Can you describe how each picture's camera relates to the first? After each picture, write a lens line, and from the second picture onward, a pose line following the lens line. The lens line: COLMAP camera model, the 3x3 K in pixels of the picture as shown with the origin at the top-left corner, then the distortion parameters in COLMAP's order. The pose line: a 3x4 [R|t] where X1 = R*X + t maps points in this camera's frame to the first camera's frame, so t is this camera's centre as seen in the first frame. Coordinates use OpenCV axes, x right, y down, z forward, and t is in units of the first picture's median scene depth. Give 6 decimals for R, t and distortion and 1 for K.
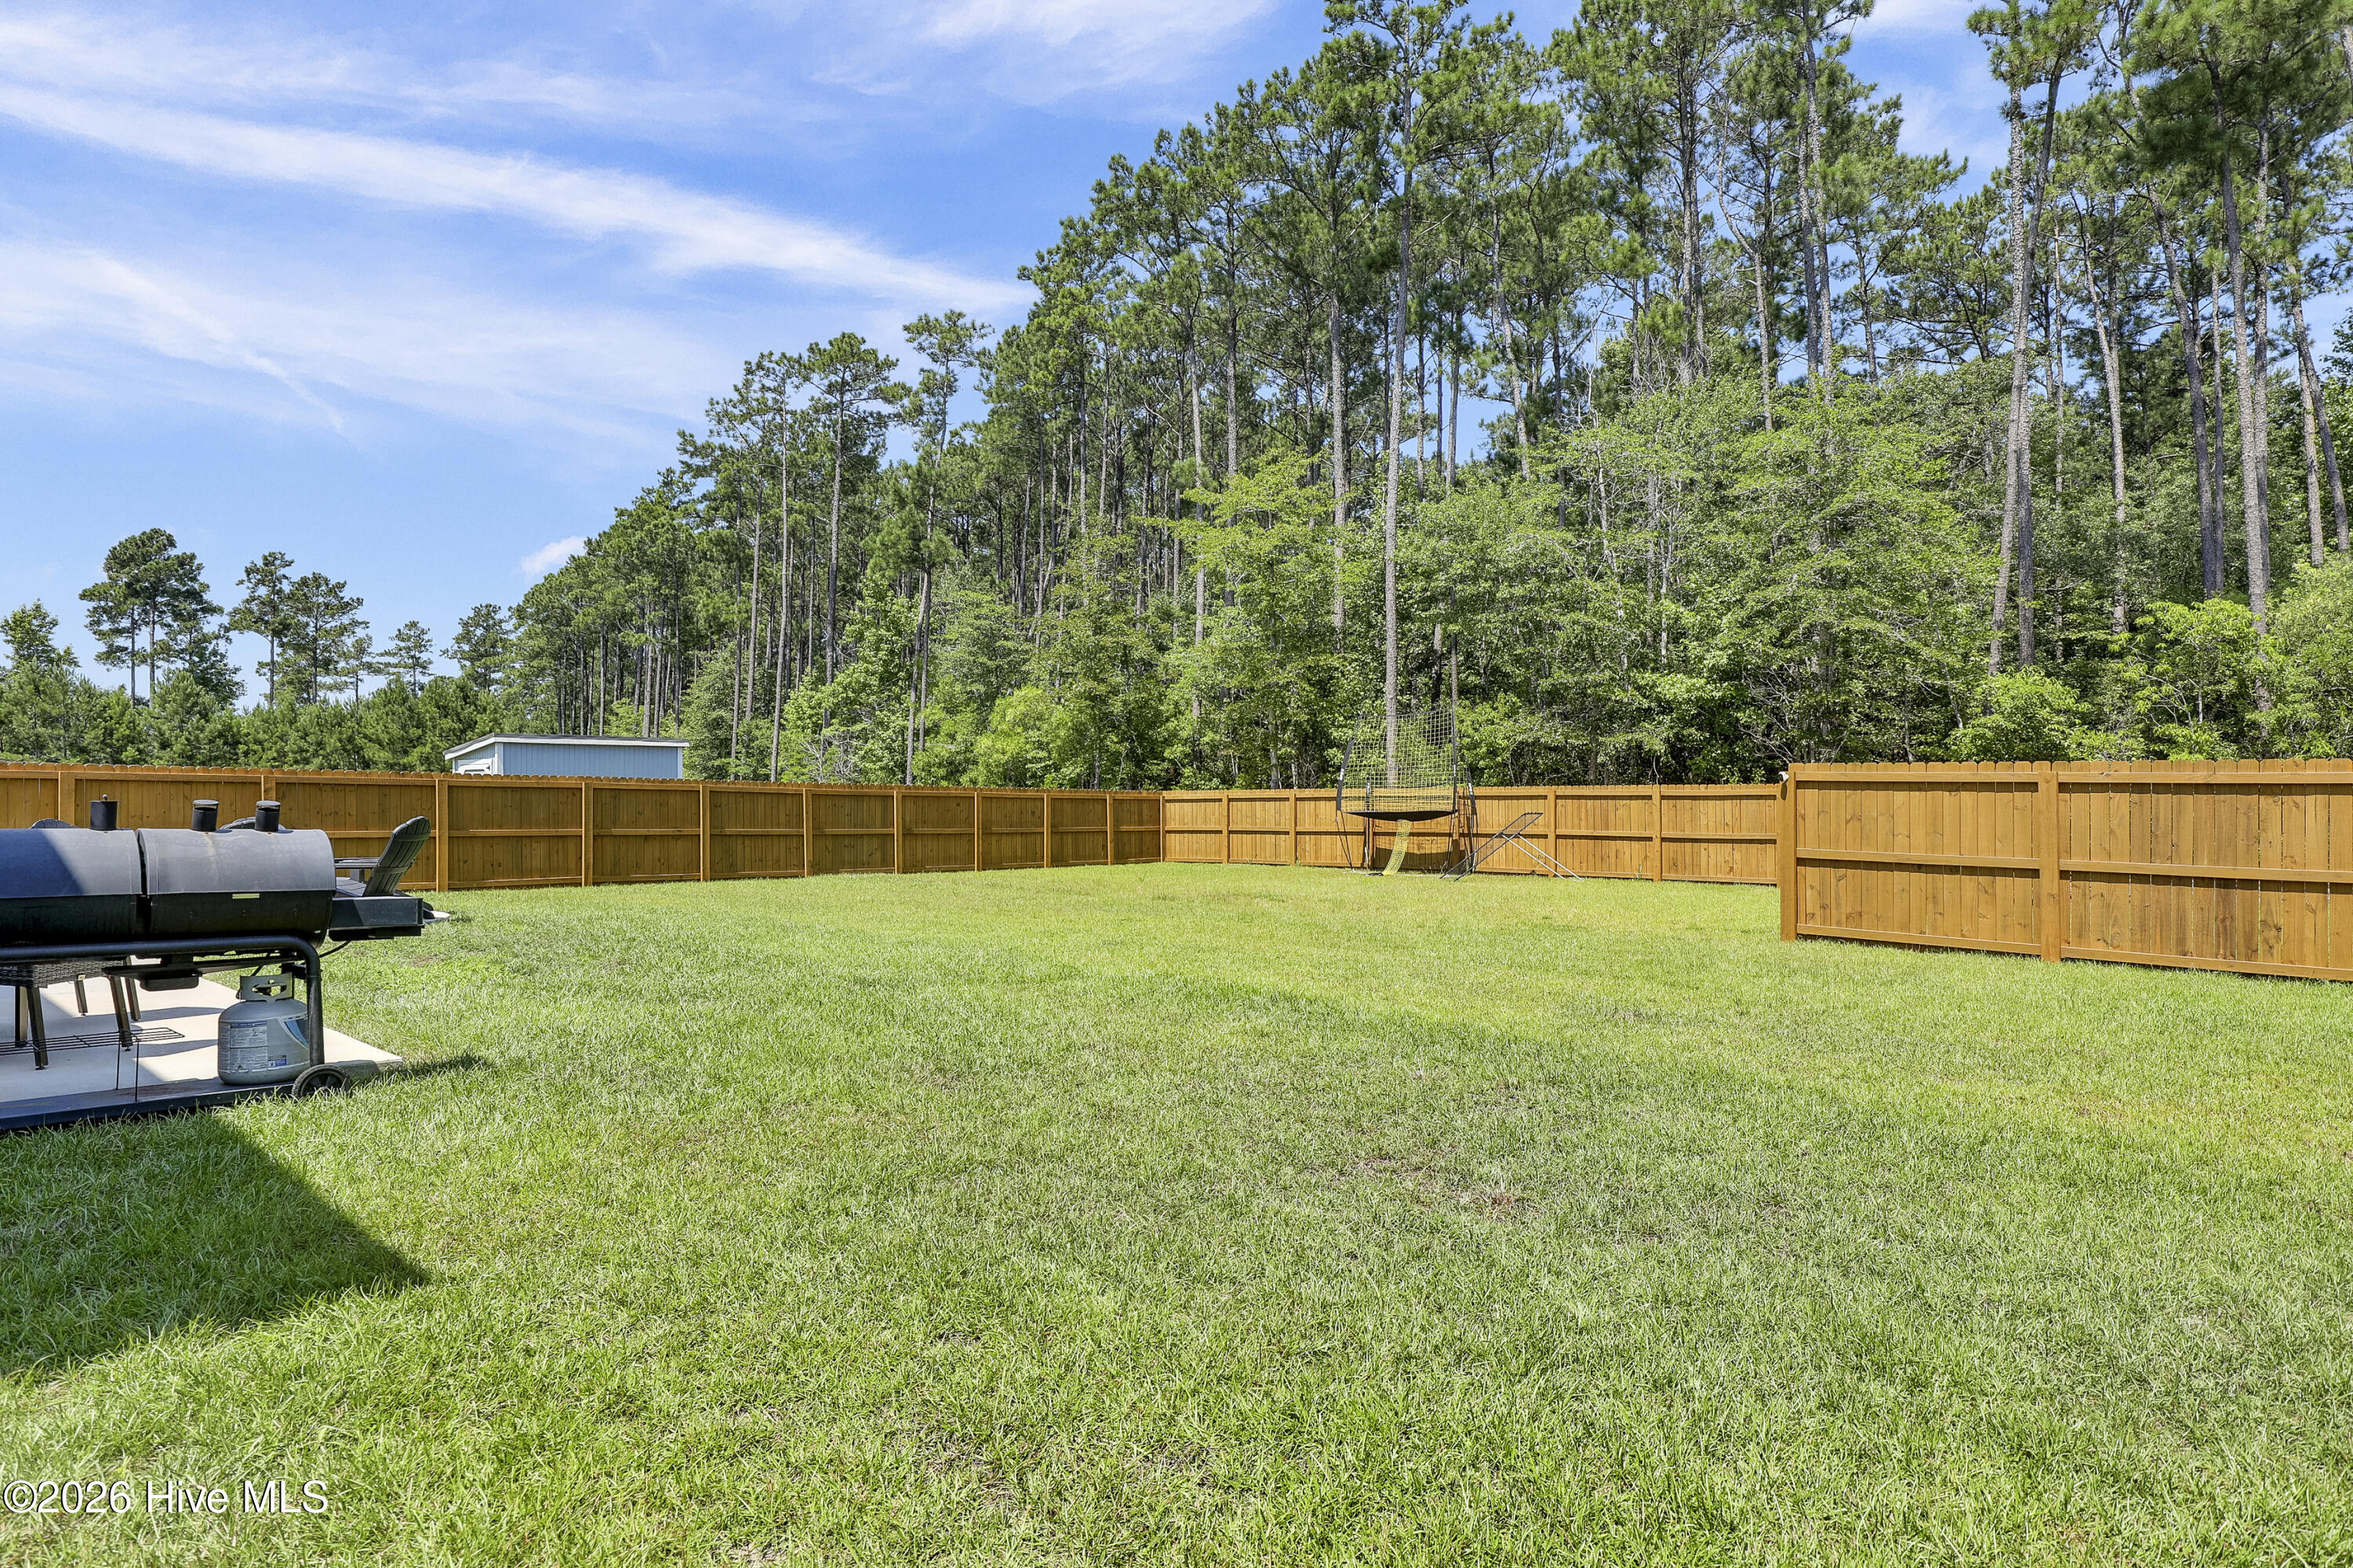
lens RADIAL K [[1312.6, 0, 1182.5], [0, 1312.6, 787.9], [0, 0, 1]] dist [-0.020679, 0.001200]
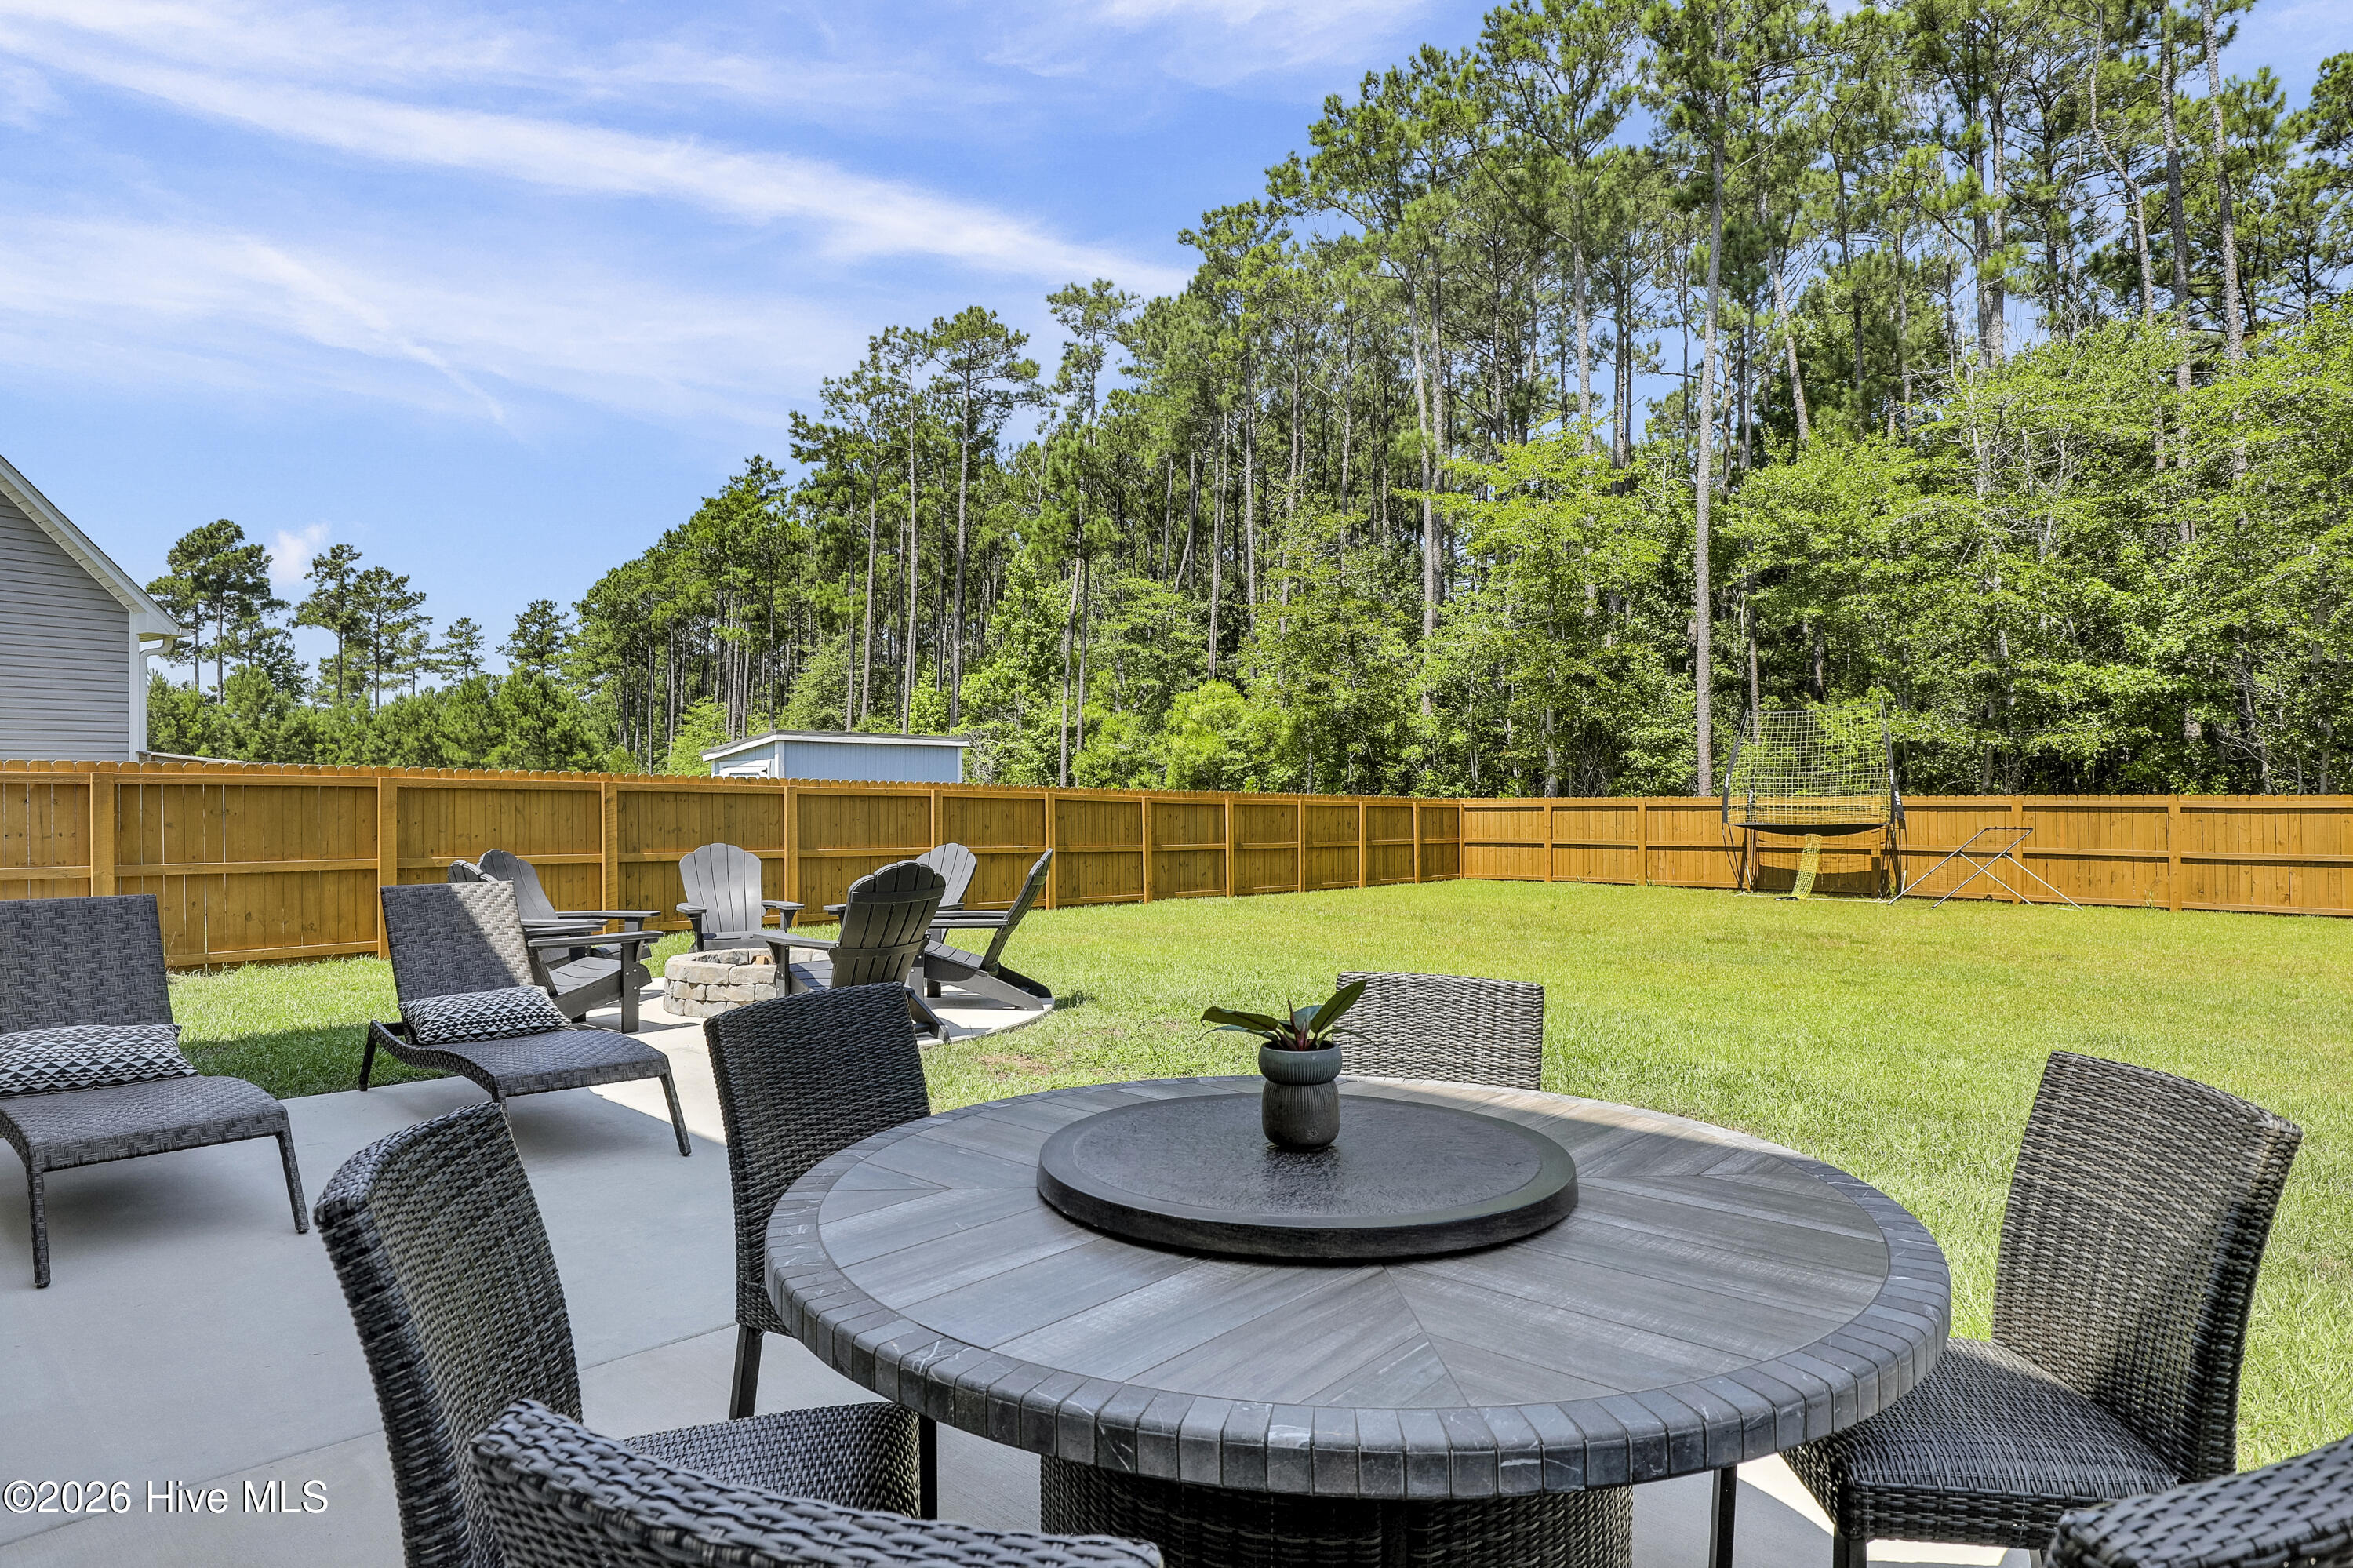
lens RADIAL K [[1312.6, 0, 1170.3], [0, 1312.6, 789.2], [0, 0, 1]] dist [-0.020679, 0.001200]
pose [[0.999859, 0.002530, -0.016586, -0.104597], [-0.002521, 0.999997, 0.000562, -0.001978], [0.016587, -0.000520, 0.999862, 0.064961]]
